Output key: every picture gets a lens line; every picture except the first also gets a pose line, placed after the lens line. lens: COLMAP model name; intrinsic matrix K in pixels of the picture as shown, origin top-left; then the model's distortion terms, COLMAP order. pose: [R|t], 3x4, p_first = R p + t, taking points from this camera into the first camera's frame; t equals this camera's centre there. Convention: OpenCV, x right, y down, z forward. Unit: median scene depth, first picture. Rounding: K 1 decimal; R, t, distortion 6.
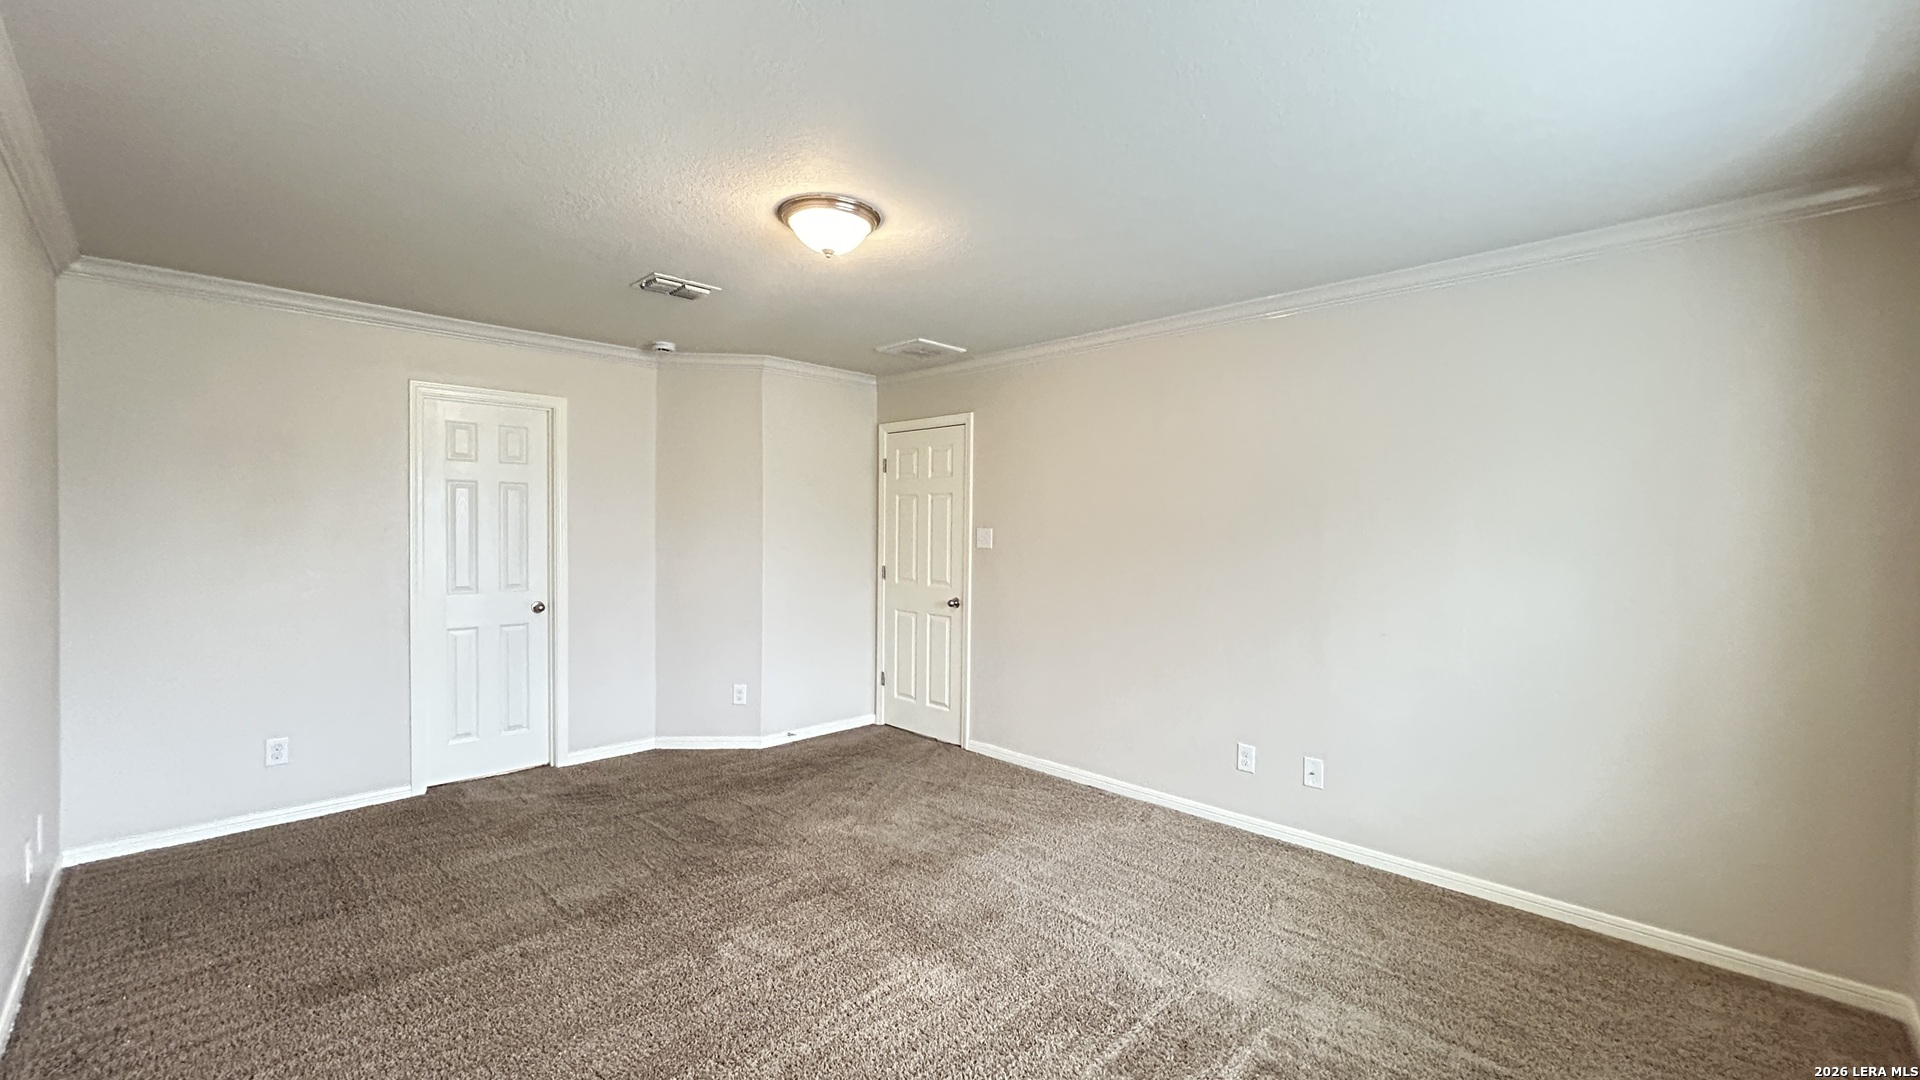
lens RADIAL K [[778.1, 0, 959.7], [0, 778.1, 536.1], [0, 0, 1]] dist [0.008841, 0.002560]
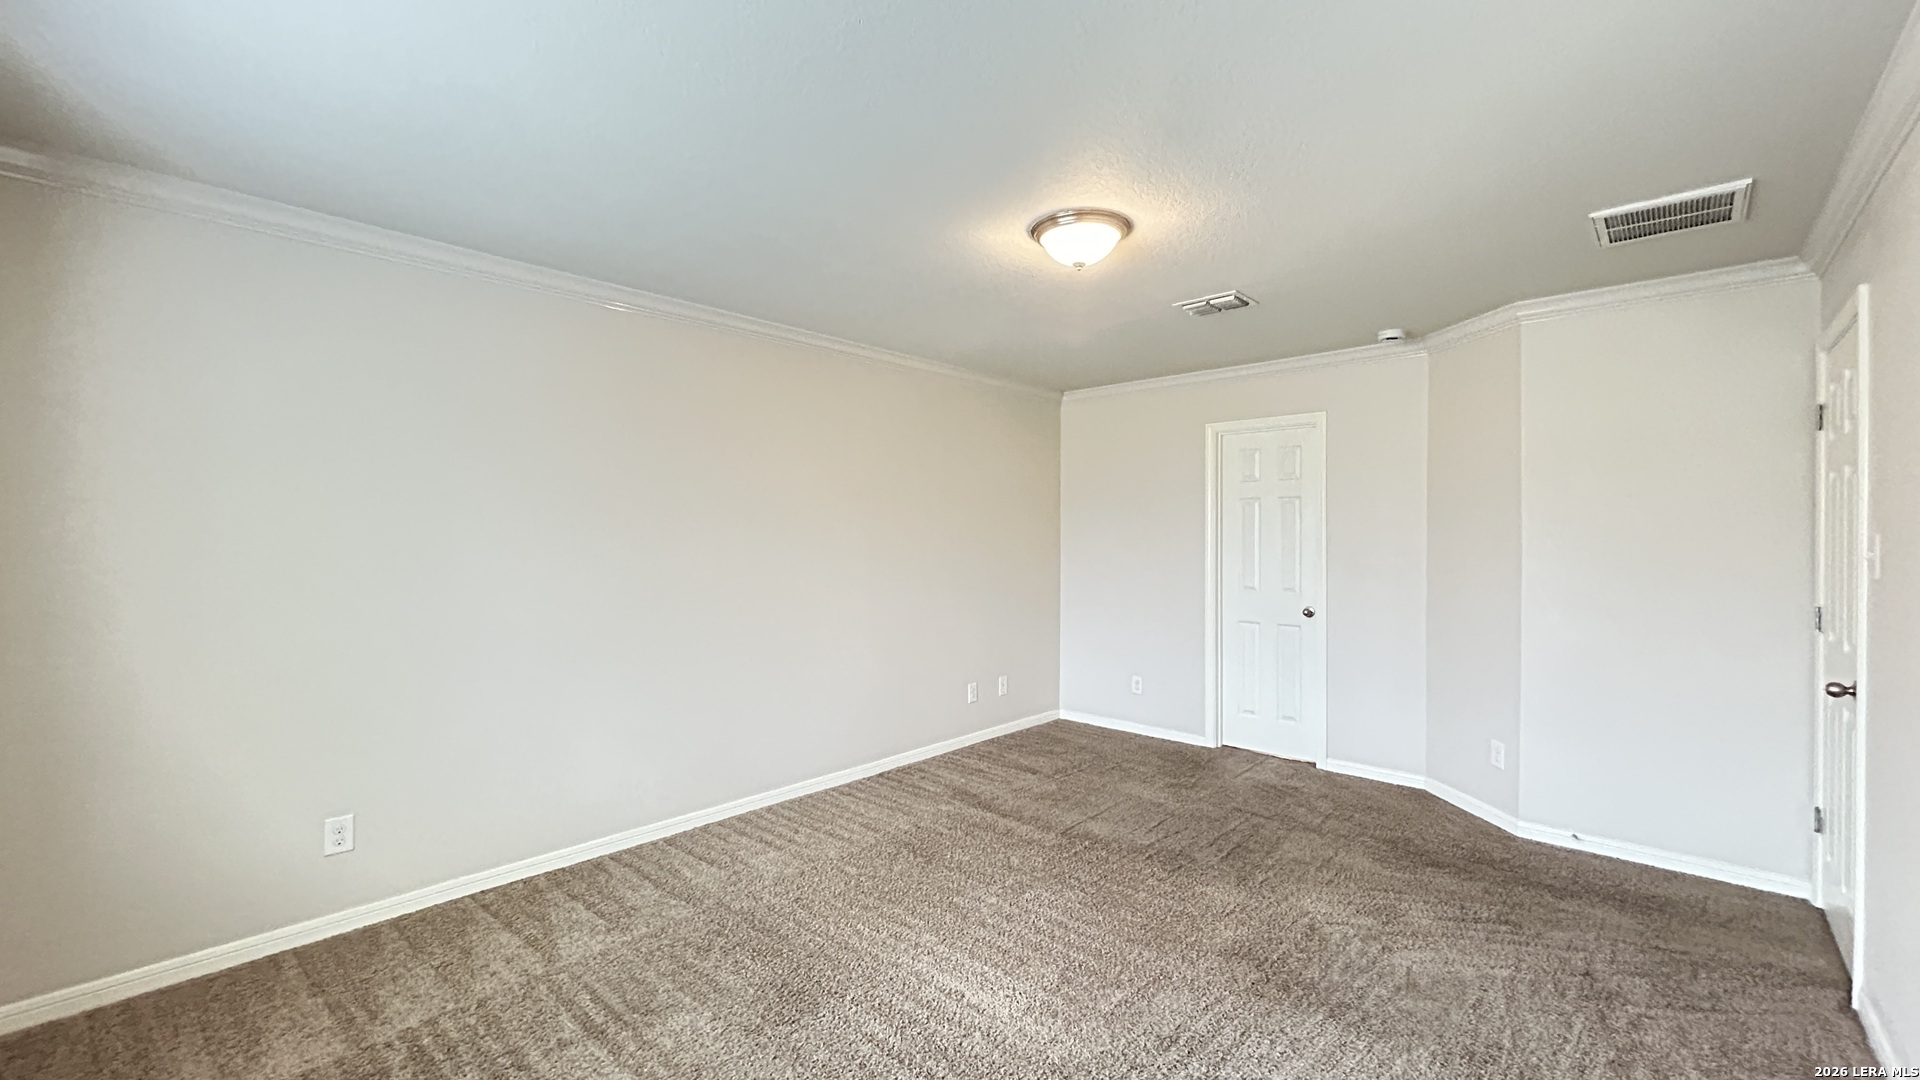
lens RADIAL K [[778.1, 0, 958.5], [0, 778.1, 543.2], [0, 0, 1]] dist [0.008841, 0.002560]
pose [[0.038097, 0.002430, -0.999271, 0.515070], [-0.010116, 0.999947, 0.002046, -0.000974], [0.999223, 0.010030, 0.038120, 0.488288]]
